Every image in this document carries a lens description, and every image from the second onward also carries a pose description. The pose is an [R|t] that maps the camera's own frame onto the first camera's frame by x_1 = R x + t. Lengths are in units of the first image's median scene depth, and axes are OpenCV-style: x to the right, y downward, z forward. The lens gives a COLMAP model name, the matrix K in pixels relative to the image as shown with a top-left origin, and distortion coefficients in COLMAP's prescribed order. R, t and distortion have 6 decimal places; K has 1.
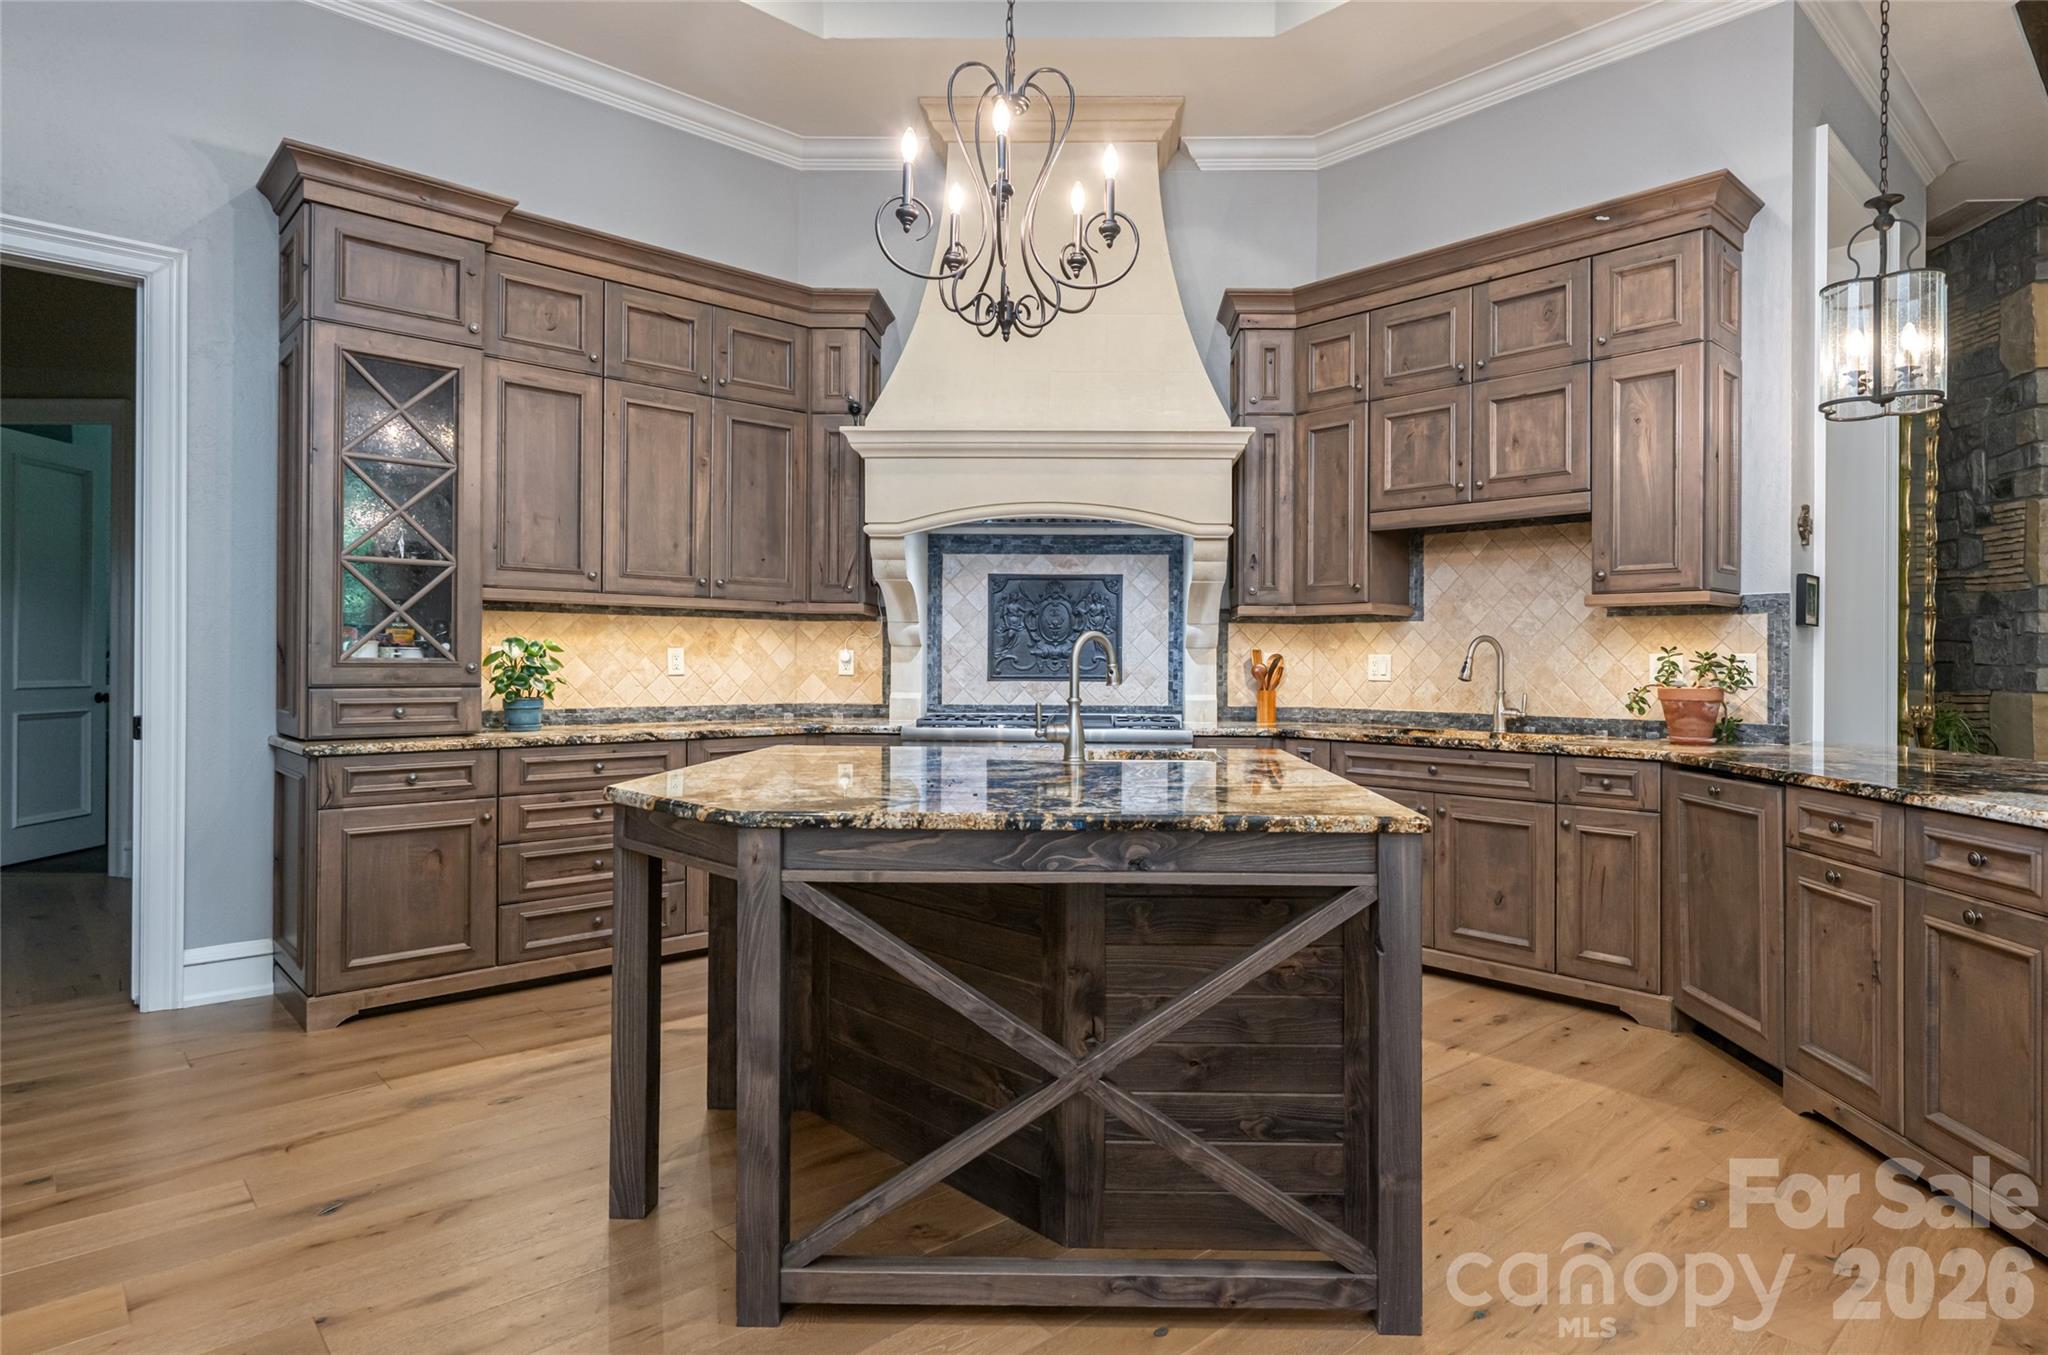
lens RADIAL K [[1098.1, 0, 1025.8], [0, 1098.1, 667.0], [0, 0, 1]] dist [-0.006057, -0.000392]
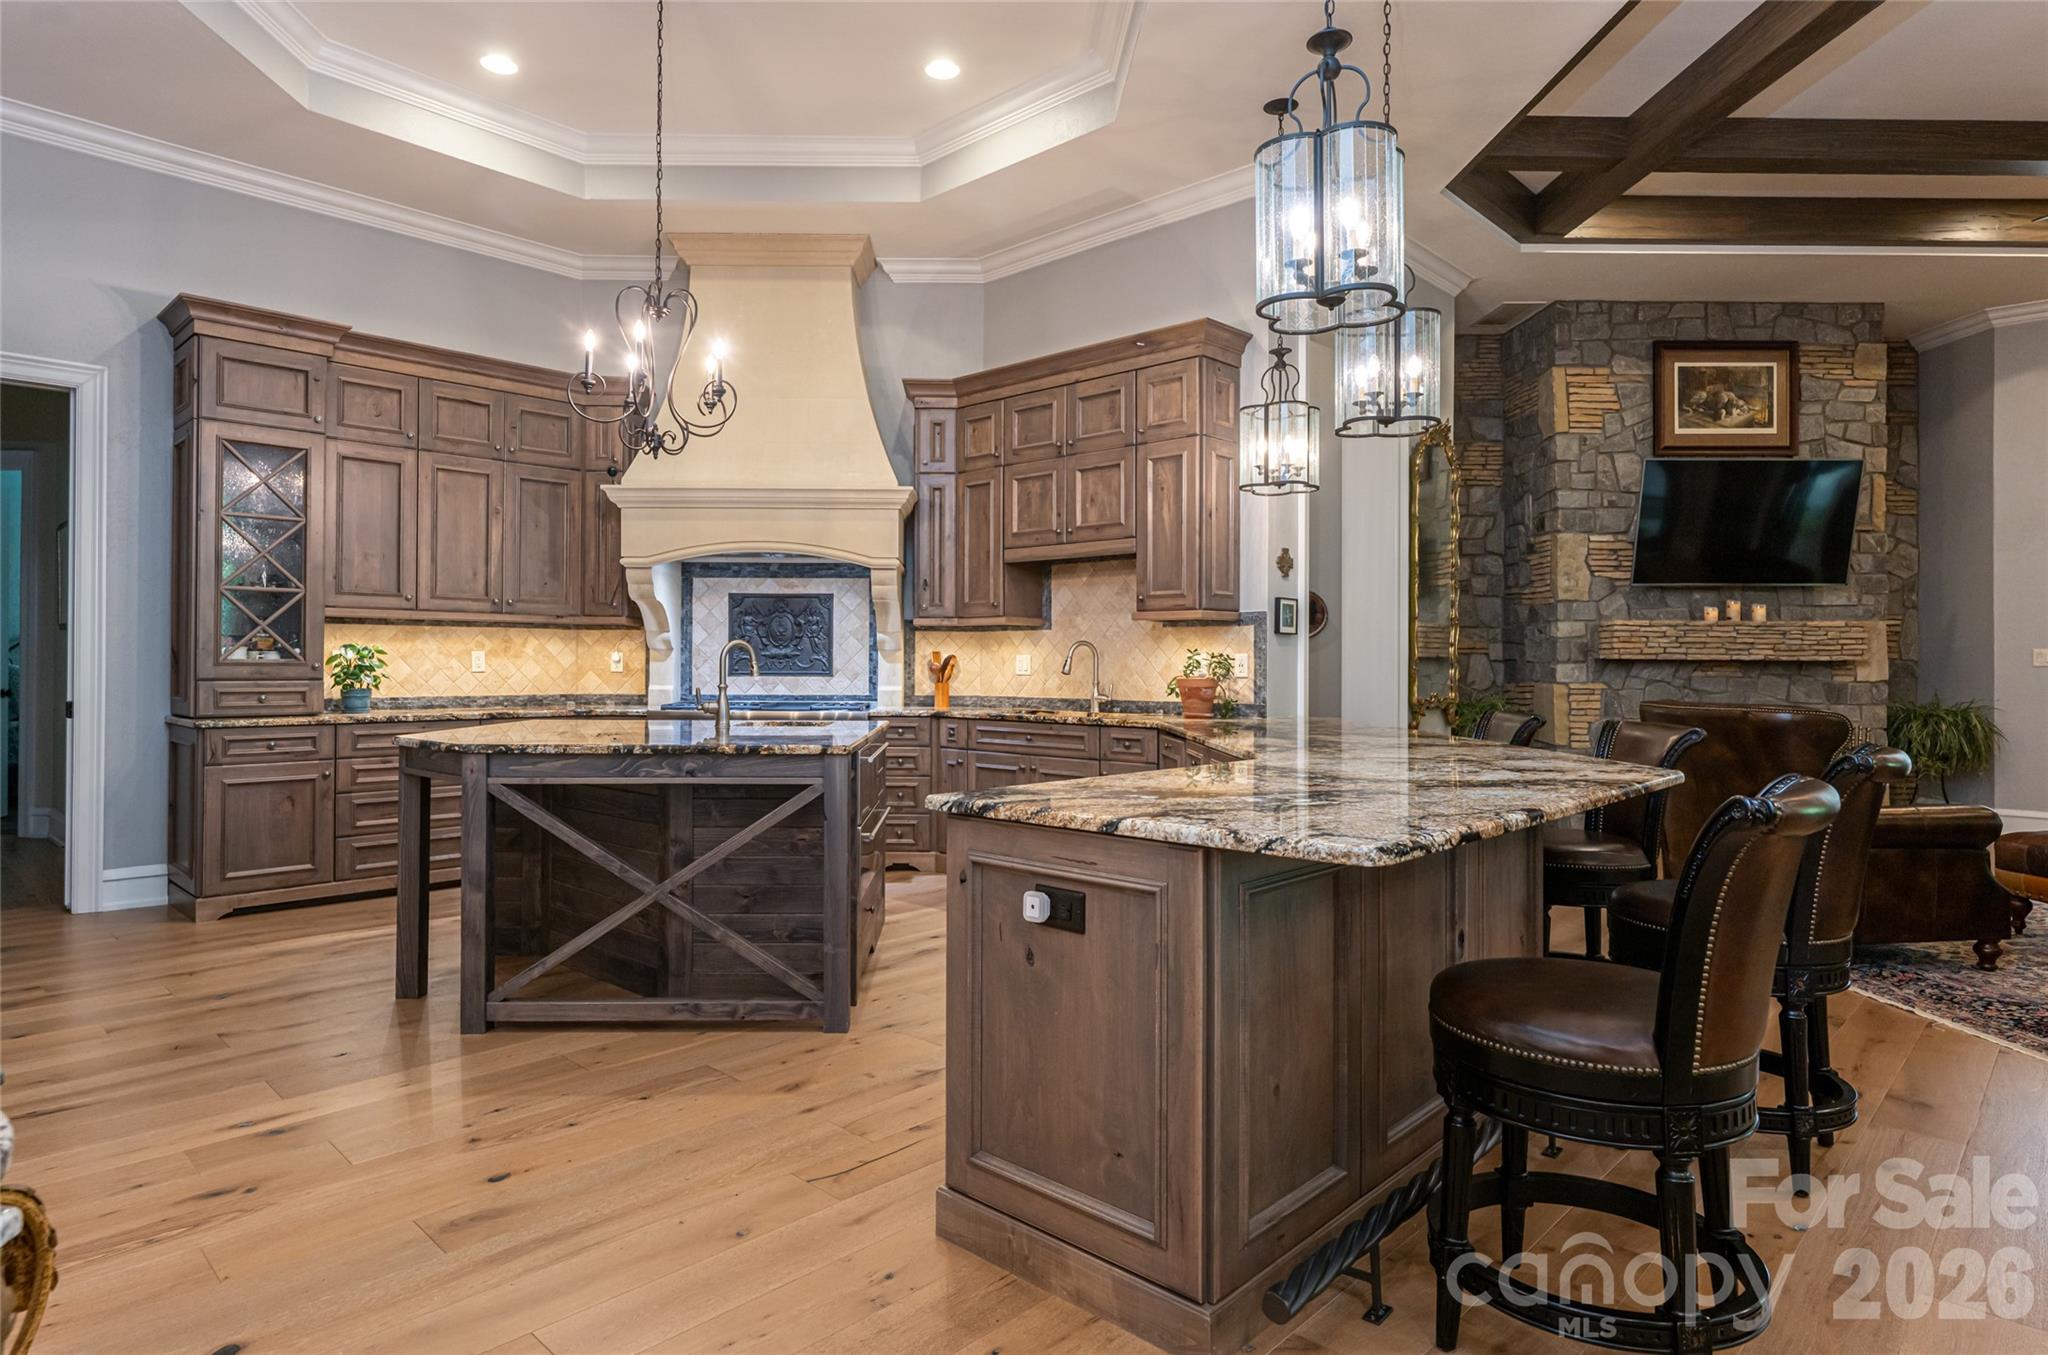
lens RADIAL K [[1155.1, 0, 979.6], [0, 1155.1, 658.0], [0, 0, 1]] dist [-0.008332, 0.000338]
pose [[0.999014, -0.002071, 0.044352, 0.255813], [0.002463, 0.999958, -0.008800, 0.005289], [-0.044332, 0.008900, 0.998977, -0.469704]]
